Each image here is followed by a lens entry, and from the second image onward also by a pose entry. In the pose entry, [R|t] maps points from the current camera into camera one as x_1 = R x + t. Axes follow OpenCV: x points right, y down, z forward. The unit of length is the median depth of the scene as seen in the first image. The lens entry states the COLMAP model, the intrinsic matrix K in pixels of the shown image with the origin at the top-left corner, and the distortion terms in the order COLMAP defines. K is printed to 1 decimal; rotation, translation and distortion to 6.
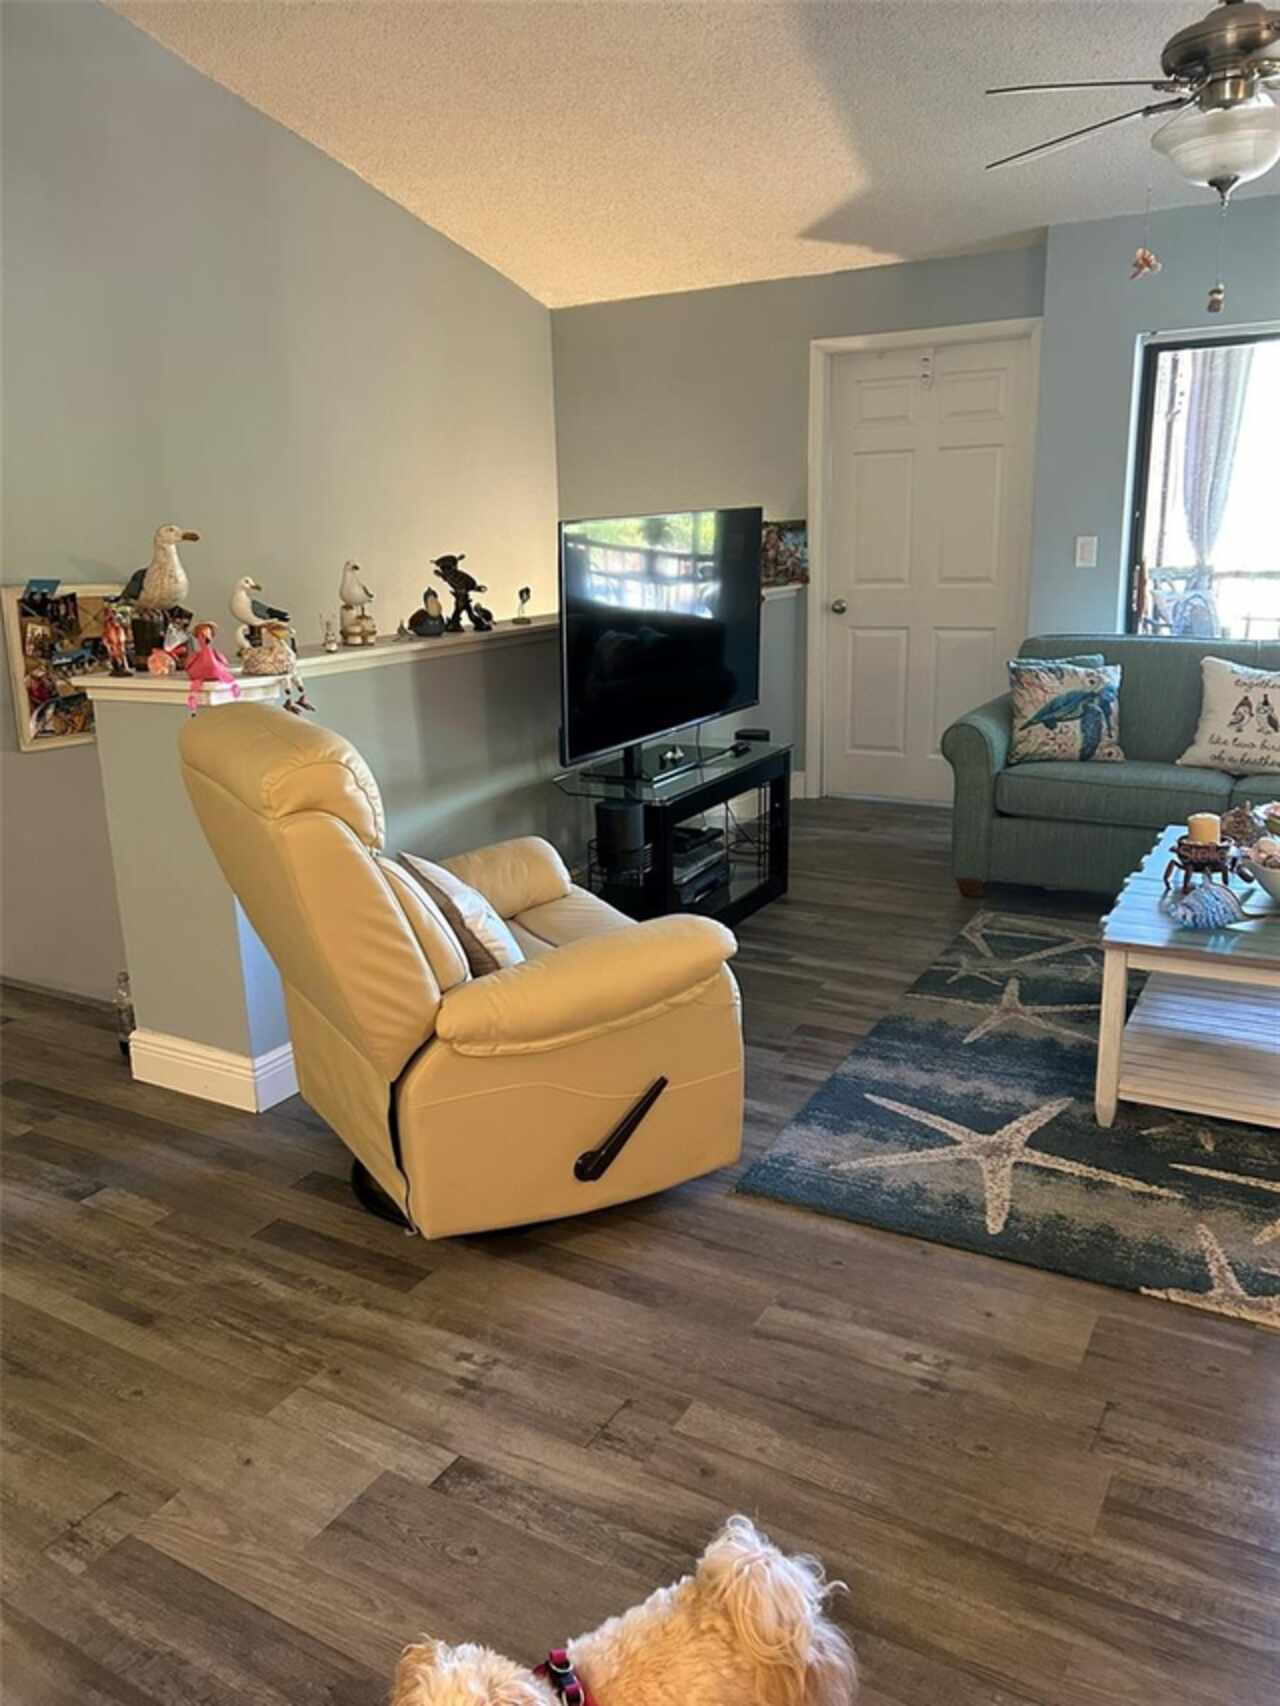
lens RADIAL K [[1287.1, 0, 619.0], [0, 1287.1, 855.4], [0, 0, 1]] dist [0.050285, -0.058709]
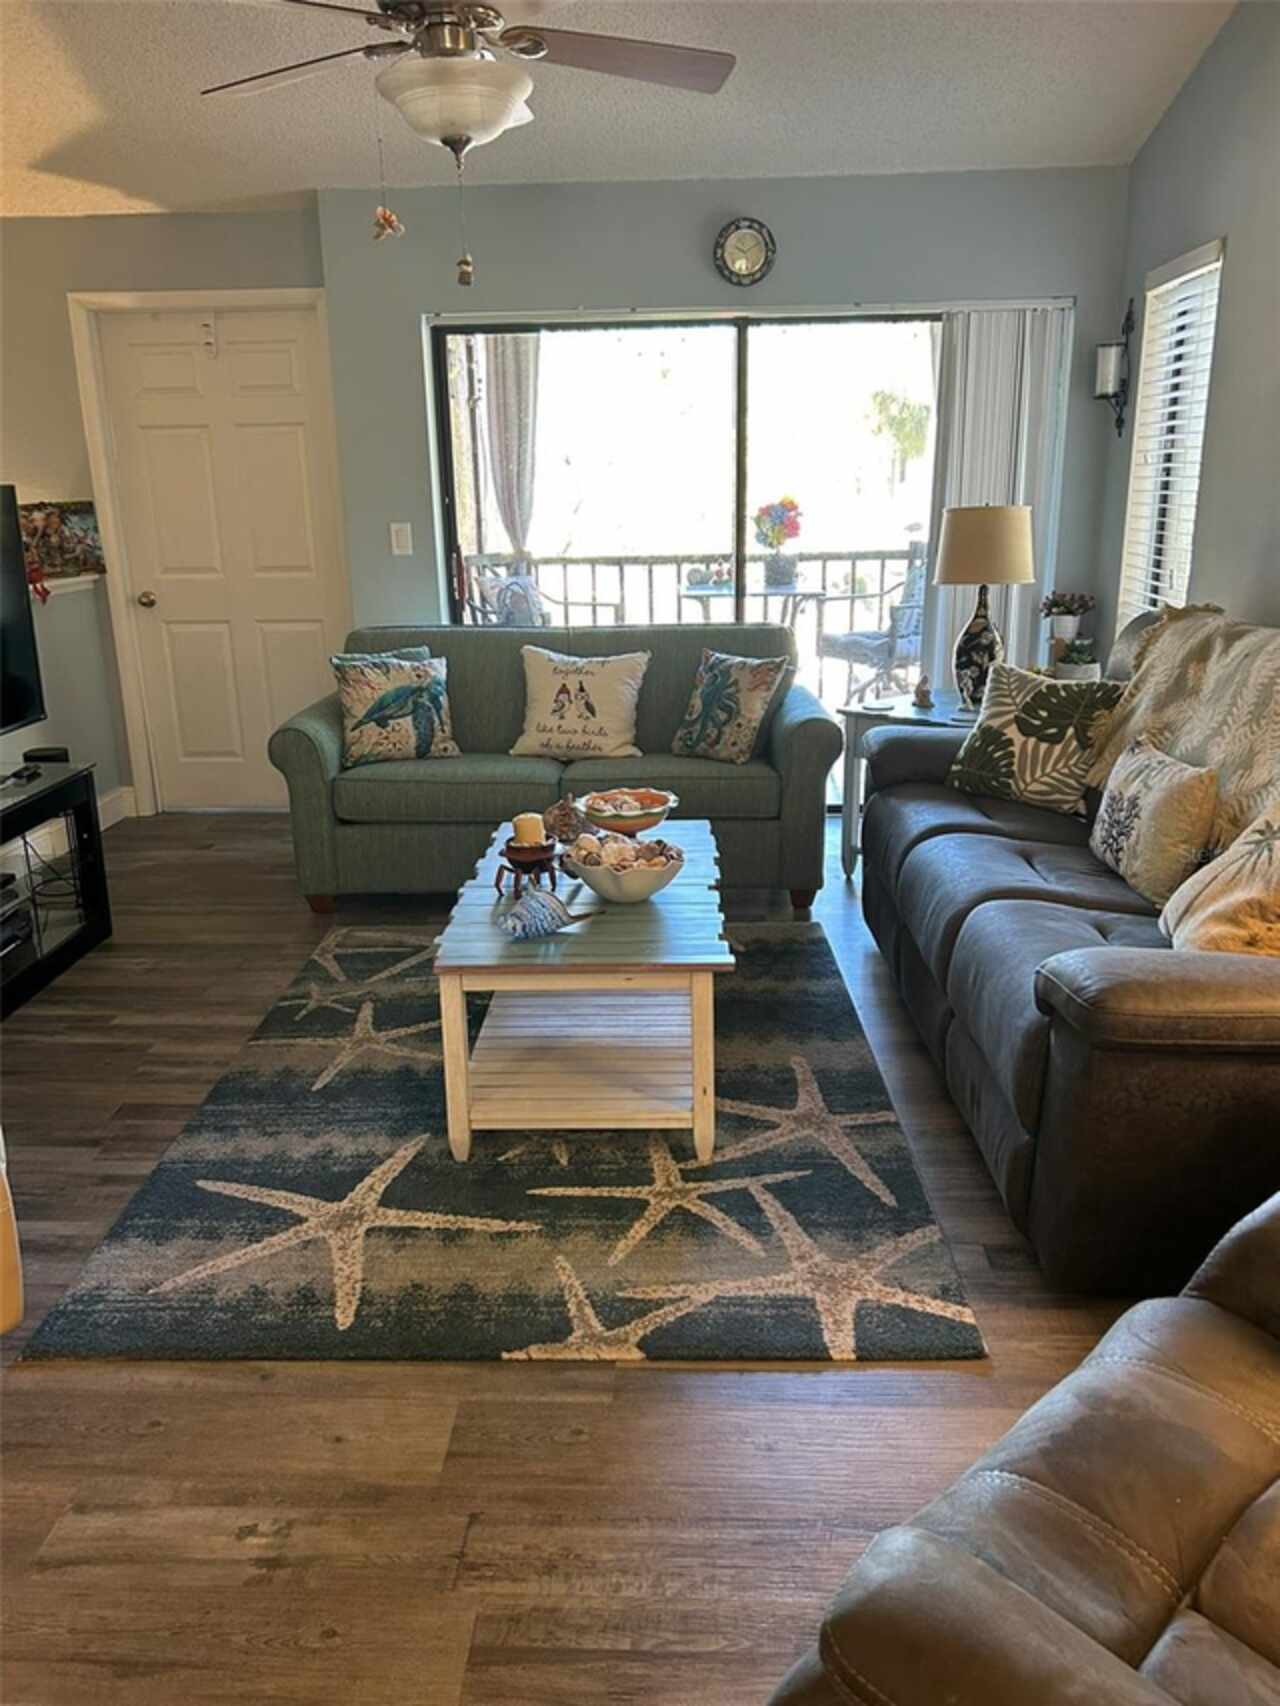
lens RADIAL K [[1287.1, 0, 635.3], [0, 1287.1, 857.5], [0, 0, 1]] dist [0.050285, -0.058709]
pose [[0.885398, -0.115392, 0.450284, 0.083055], [0.108939, 0.993230, 0.040323, -0.028811], [-0.451888, 0.013352, 0.891975, 0.101157]]
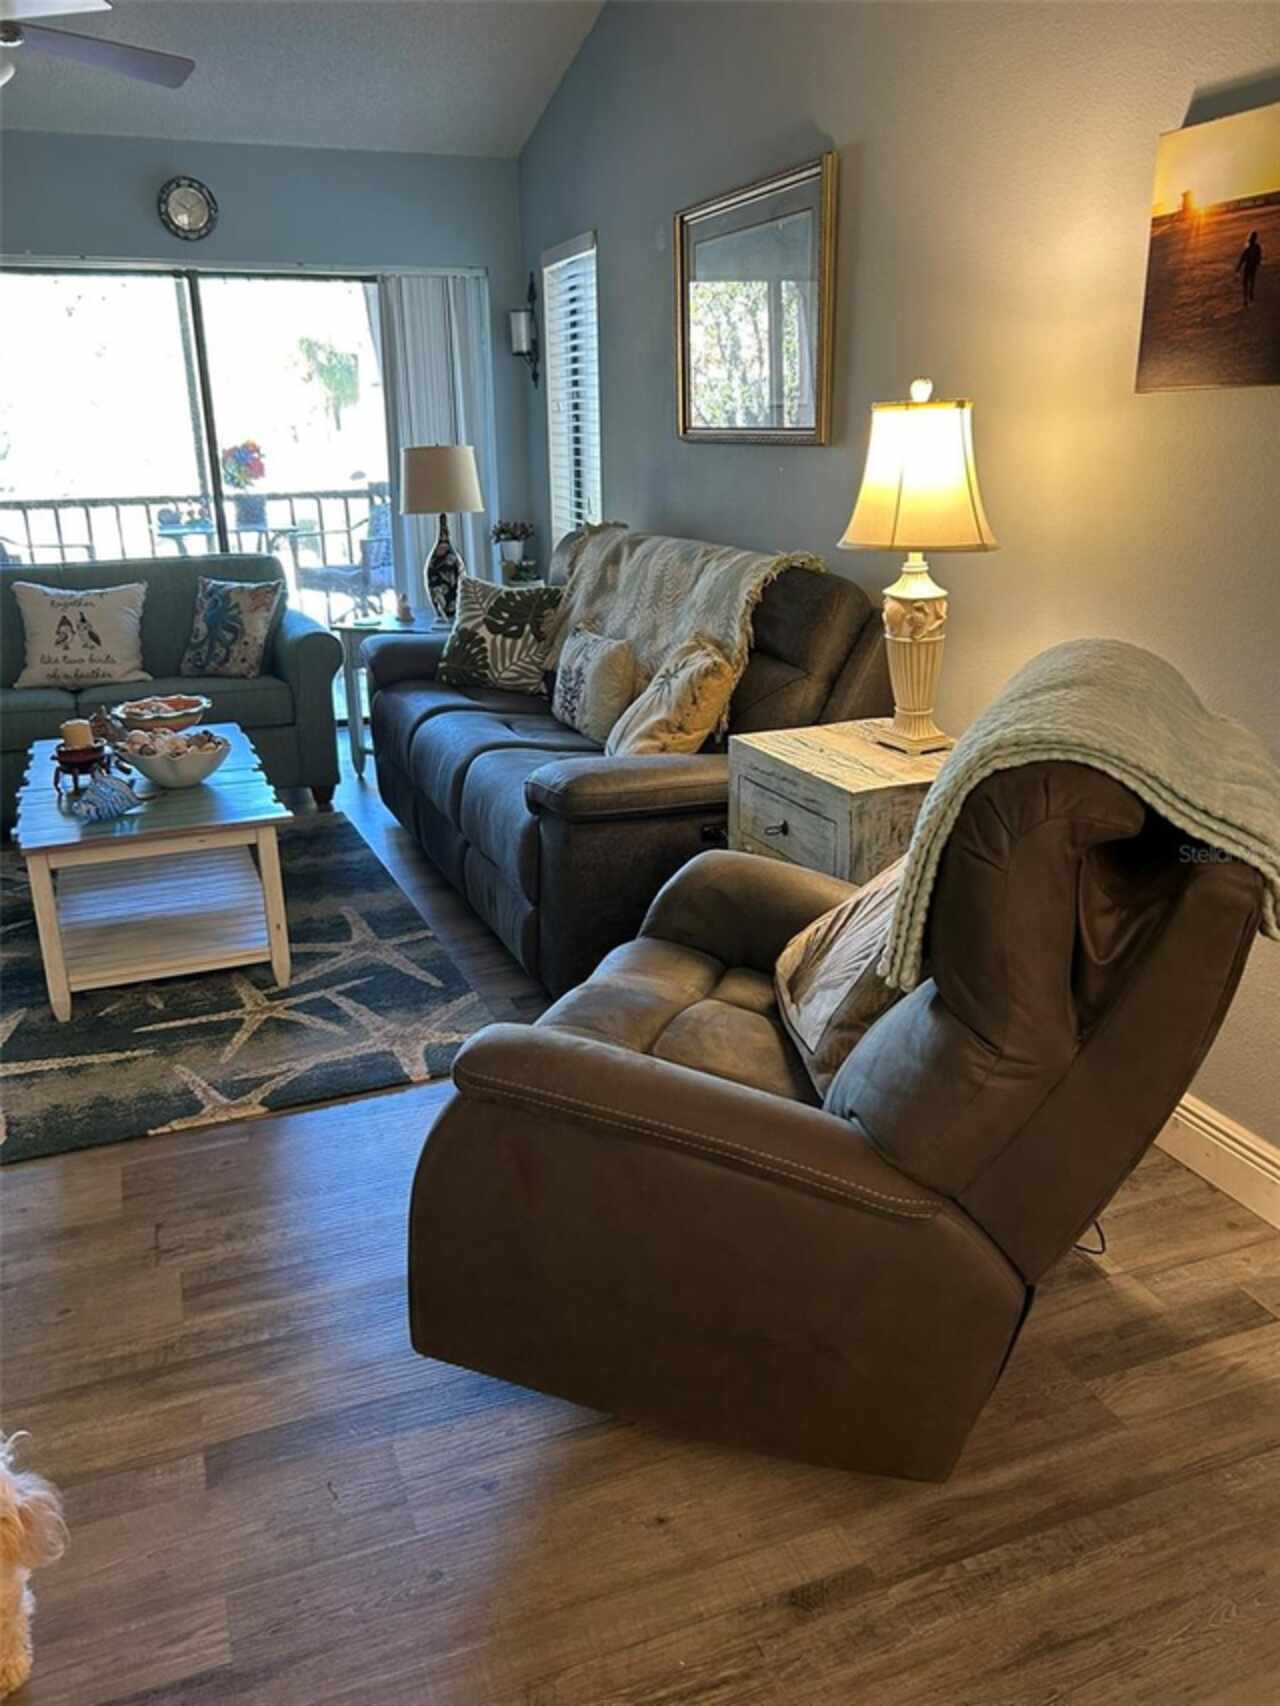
lens RADIAL K [[1287.1, 0, 638.9], [0, 1287.1, 851.1], [0, 0, 1]] dist [0.050285, -0.058709]
pose [[0.623129, -0.227166, 0.748402, -0.086772], [0.195335, 0.971768, 0.132327, 0.022406], [-0.757334, 0.063732, 0.649911, -0.050524]]
